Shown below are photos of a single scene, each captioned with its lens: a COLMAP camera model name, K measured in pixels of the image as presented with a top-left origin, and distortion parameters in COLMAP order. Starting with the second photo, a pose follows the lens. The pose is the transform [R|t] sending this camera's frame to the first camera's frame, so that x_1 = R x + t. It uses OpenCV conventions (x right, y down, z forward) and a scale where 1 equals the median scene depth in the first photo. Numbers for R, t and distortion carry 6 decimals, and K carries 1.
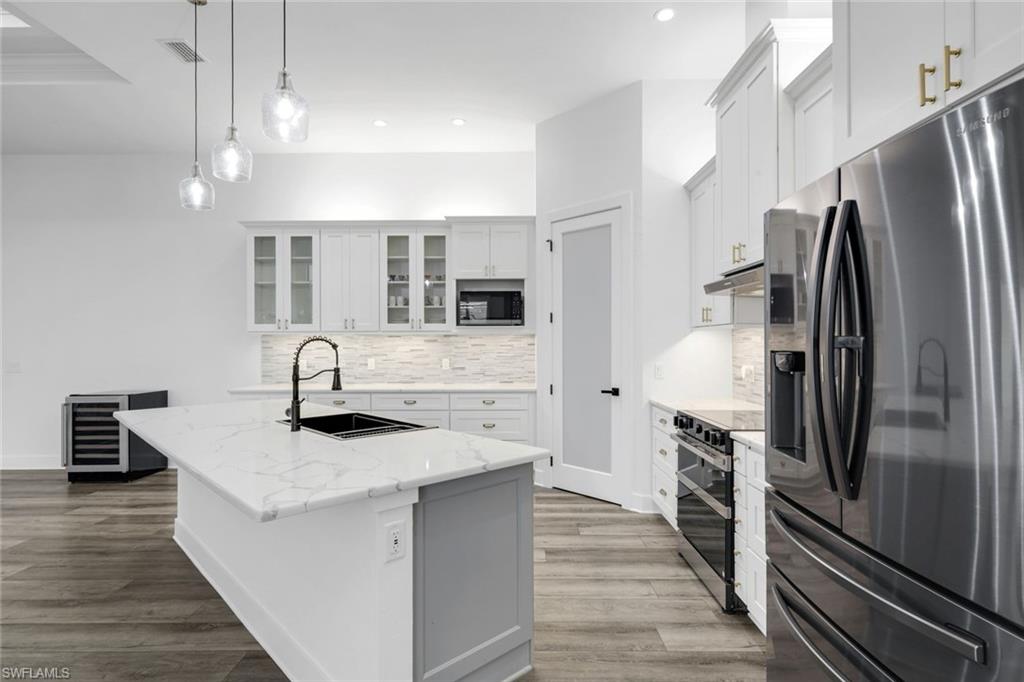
lens RADIAL K [[517.2, 0, 512.3], [0, 517.2, 339.7], [0, 0, 1]] dist [0.001455, 0.001555]
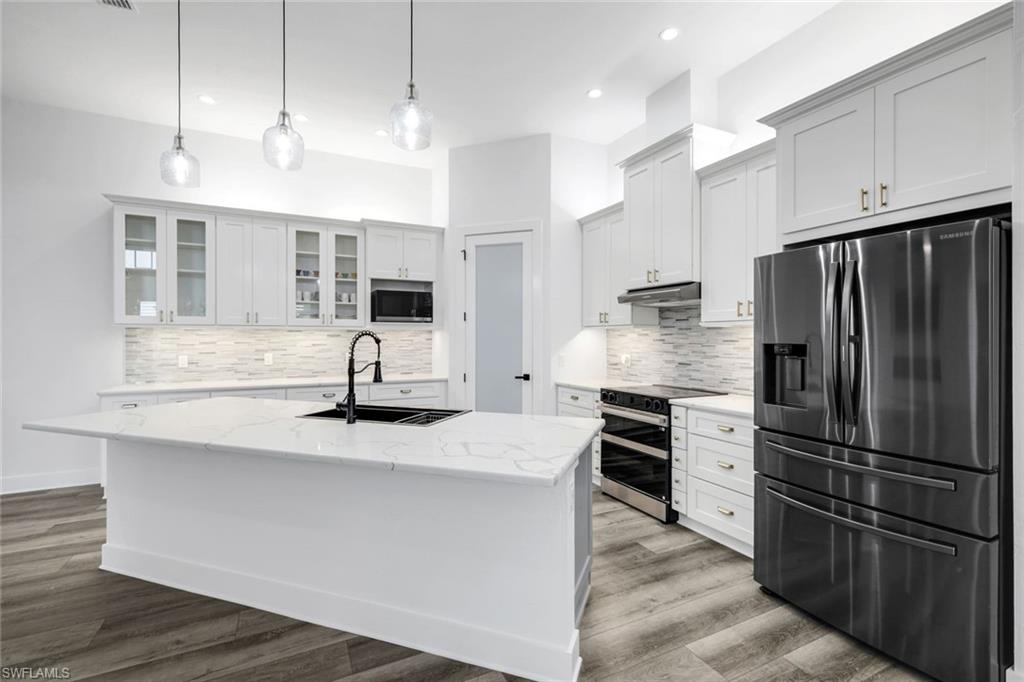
lens RADIAL K [[454.6, 0, 511.2], [0, 454.6, 337.7], [0, 0, 1]] dist [0.006396, 0.000418]
pose [[0.893460, 0.004230, 0.449123, -0.350209], [-0.006336, 0.999975, 0.003188, 0.001618], [-0.449098, -0.005694, 0.893464, 0.033957]]
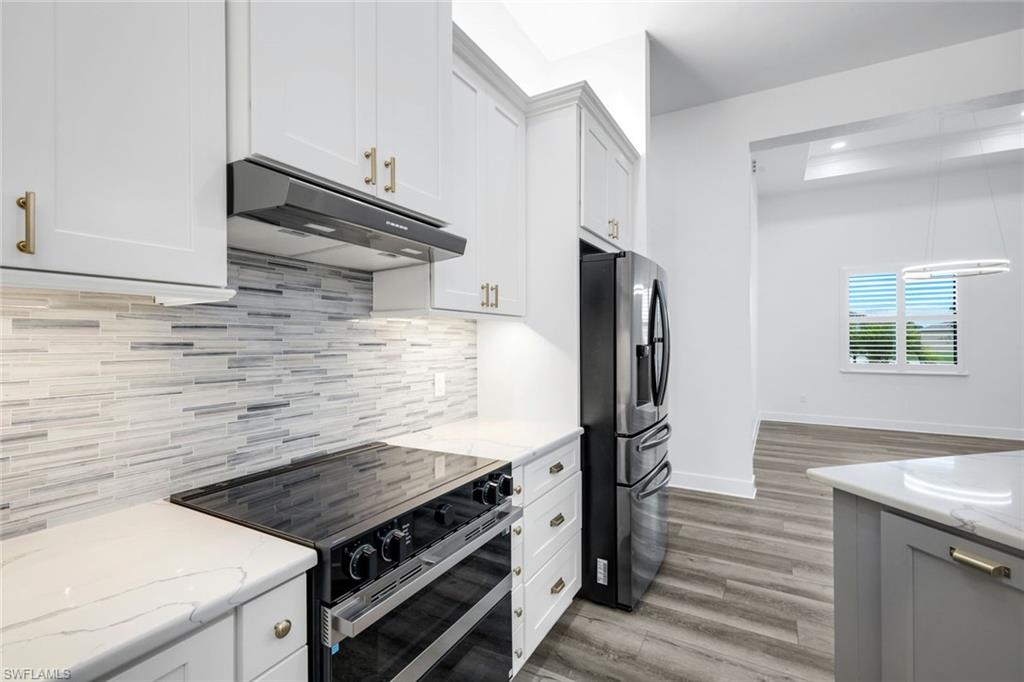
lens RADIAL K [[454.6, 0, 511.3], [0, 454.6, 338.4], [0, 0, 1]] dist [0.006396, 0.000418]
pose [[-0.873459, 0.007187, 0.486844, 0.068167], [0.000808, 0.999911, -0.013310, 0.008252], [-0.486896, -0.011232, -0.873387, 0.979737]]
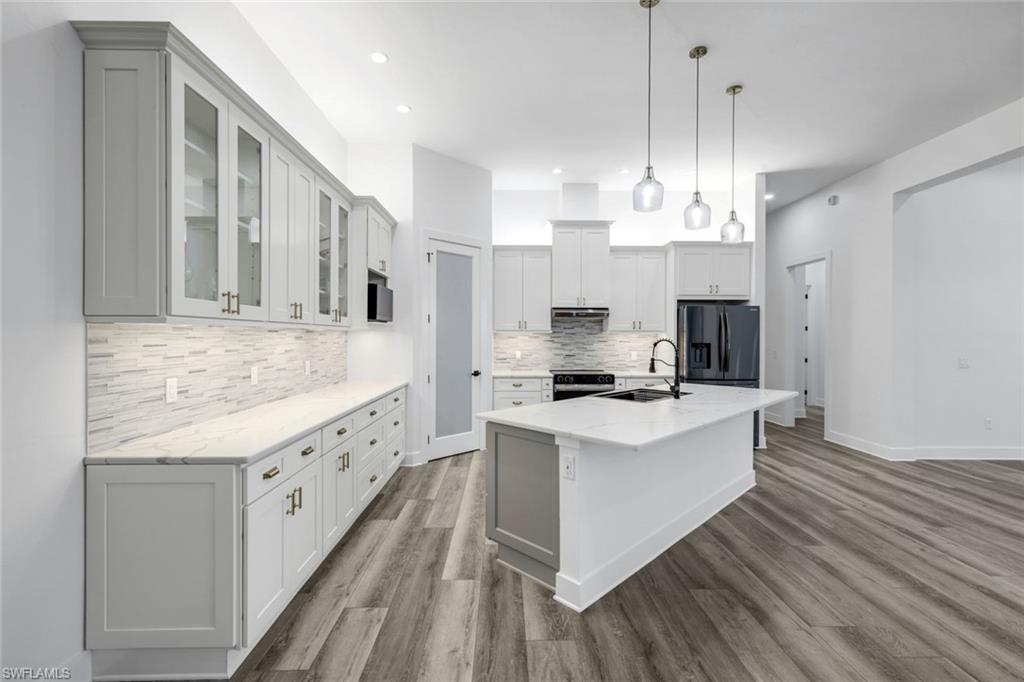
lens RADIAL K [[454.6, 0, 513.0], [0, 454.6, 335.4], [0, 0, 1]] dist [0.006396, 0.000418]
pose [[-0.031478, 0.003738, 0.999497, -1.152666], [-0.011519, 0.999925, -0.004103, -0.002269], [-0.999438, -0.011642, -0.031432, 0.997498]]
